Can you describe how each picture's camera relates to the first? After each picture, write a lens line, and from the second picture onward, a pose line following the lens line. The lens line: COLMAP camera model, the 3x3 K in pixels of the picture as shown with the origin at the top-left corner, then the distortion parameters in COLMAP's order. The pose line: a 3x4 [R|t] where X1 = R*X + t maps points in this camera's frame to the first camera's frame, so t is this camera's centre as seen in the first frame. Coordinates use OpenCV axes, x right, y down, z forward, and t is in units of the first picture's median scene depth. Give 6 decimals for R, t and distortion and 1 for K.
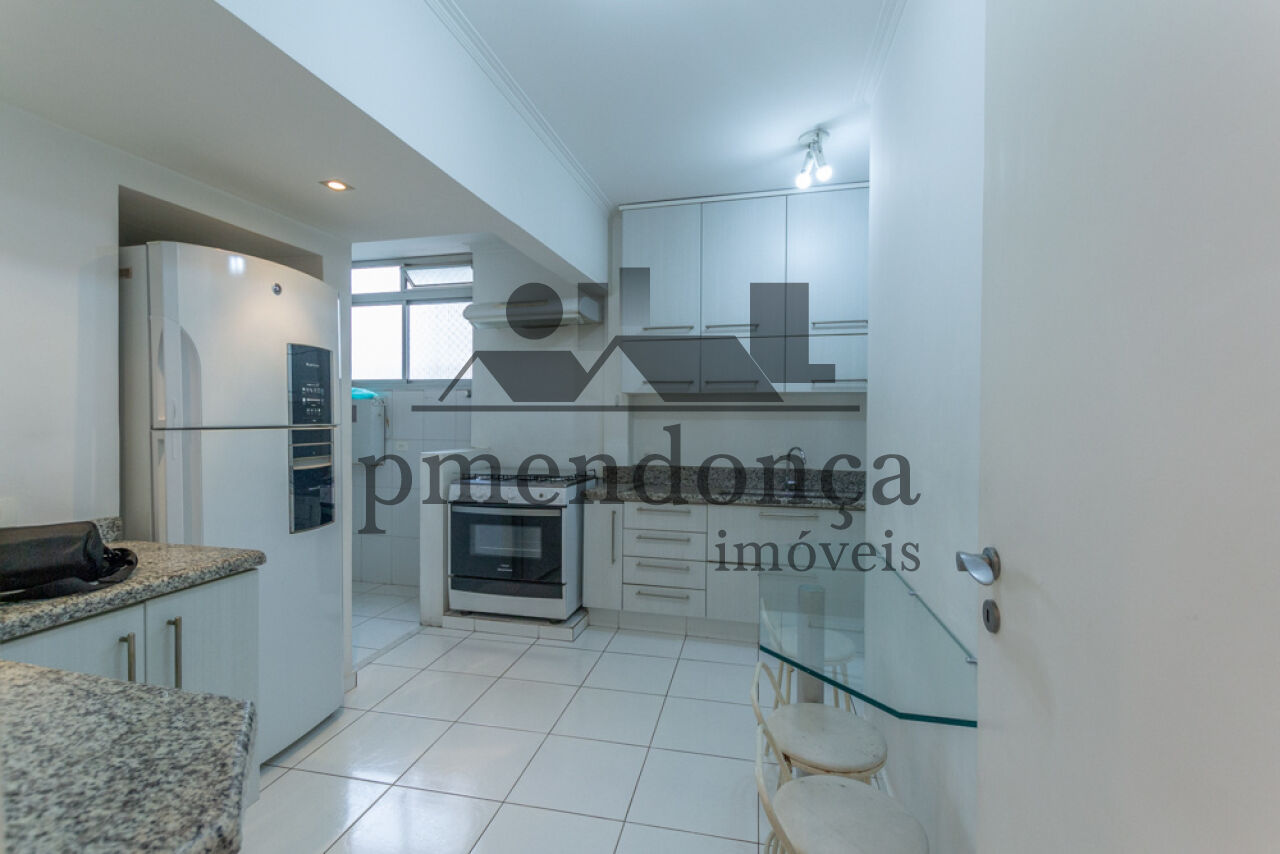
lens RADIAL K [[587.2, 0, 639.1], [0, 587.2, 430.4], [0, 0, 1]] dist [0.014191, -0.008313]
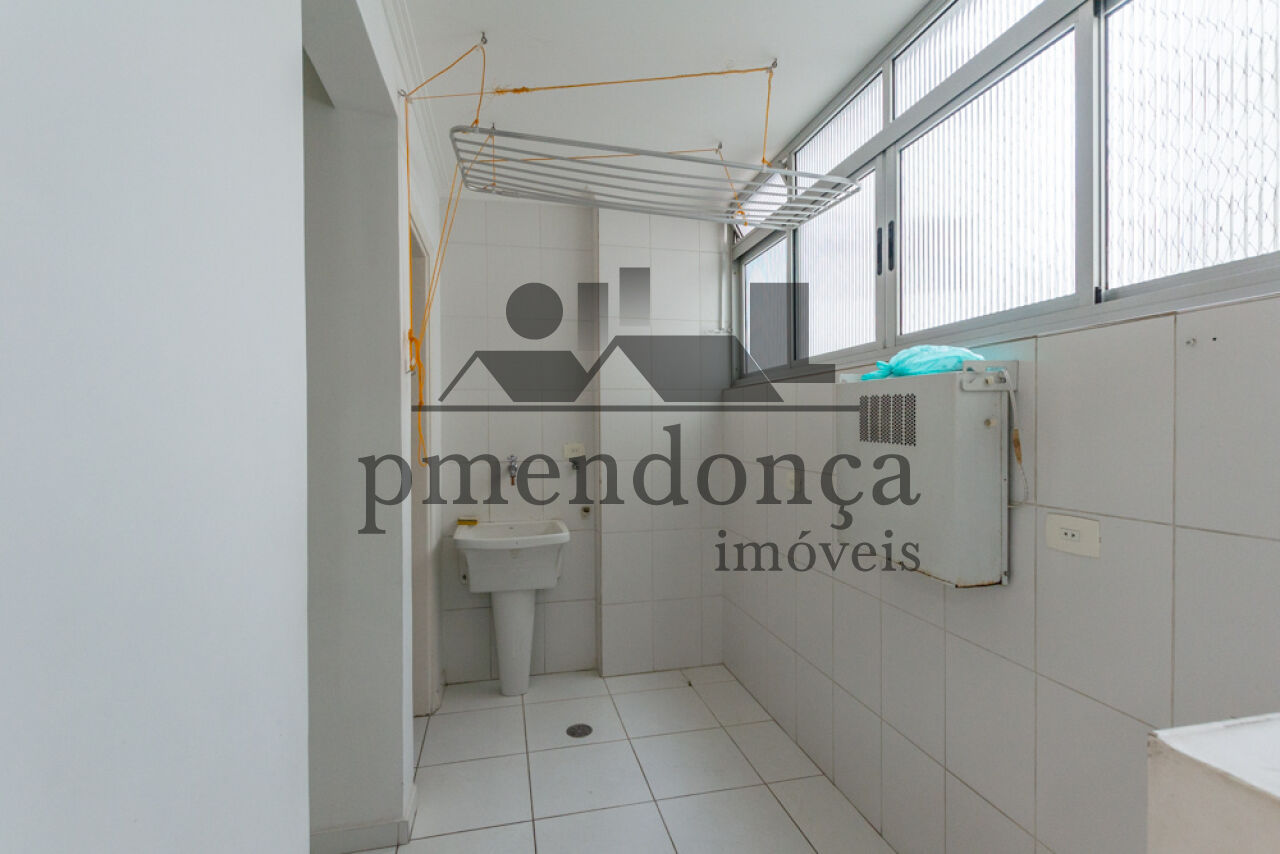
lens RADIAL K [[565.9, 0, 635.6], [0, 565.9, 431.6], [0, 0, 1]] dist [0.012817, -0.007014]
pose [[0.459940, -0.006668, -0.887925, -0.479756], [-0.004246, 0.999944, -0.009708, -0.032649], [0.887940, 0.008236, 0.459886, 1.276758]]
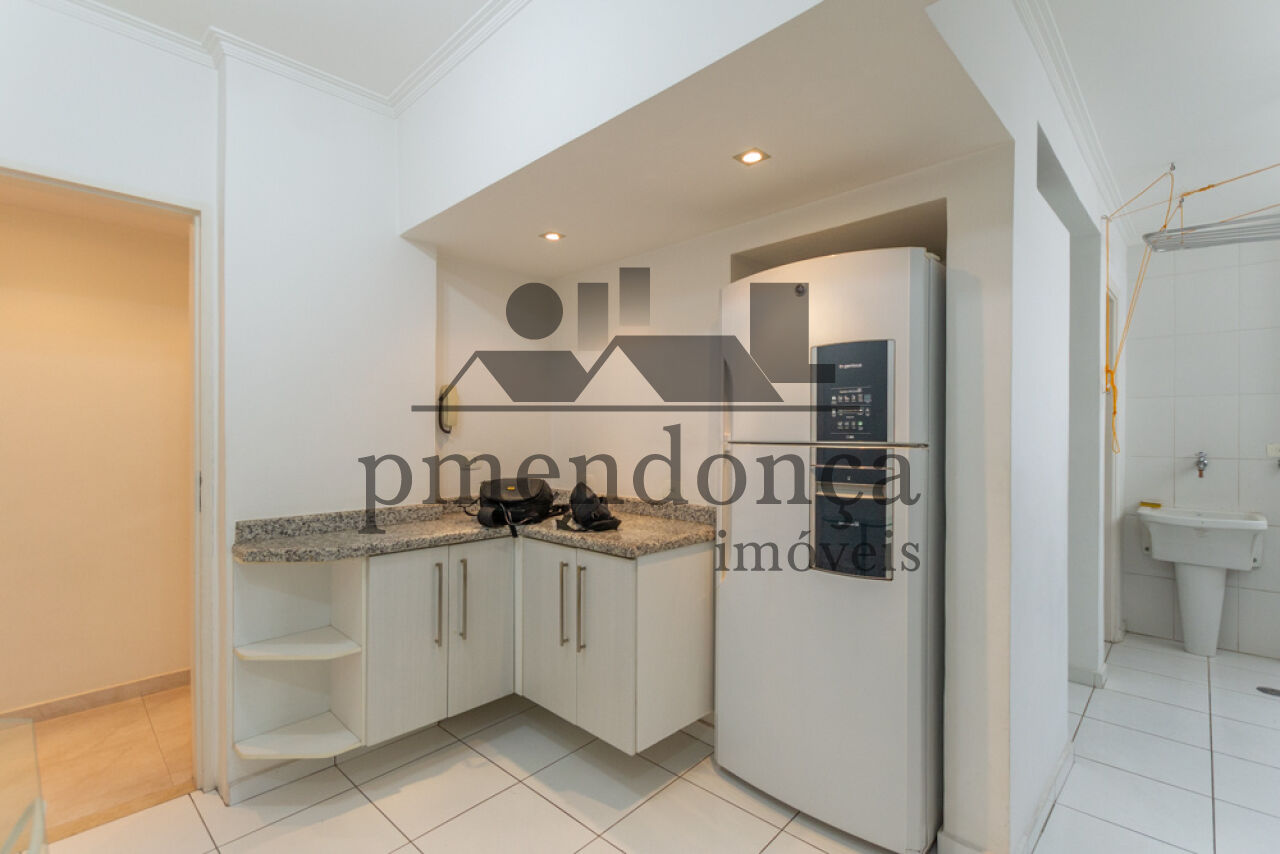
lens RADIAL K [[565.9, 0, 635.6], [0, 565.9, 431.6], [0, 0, 1]] dist [0.012817, -0.007014]
pose [[-0.517621, -0.006077, -0.855589, 0.231716], [-0.022255, 0.999732, 0.006363, -0.022147], [0.855321, 0.022335, -0.517617, 1.134092]]
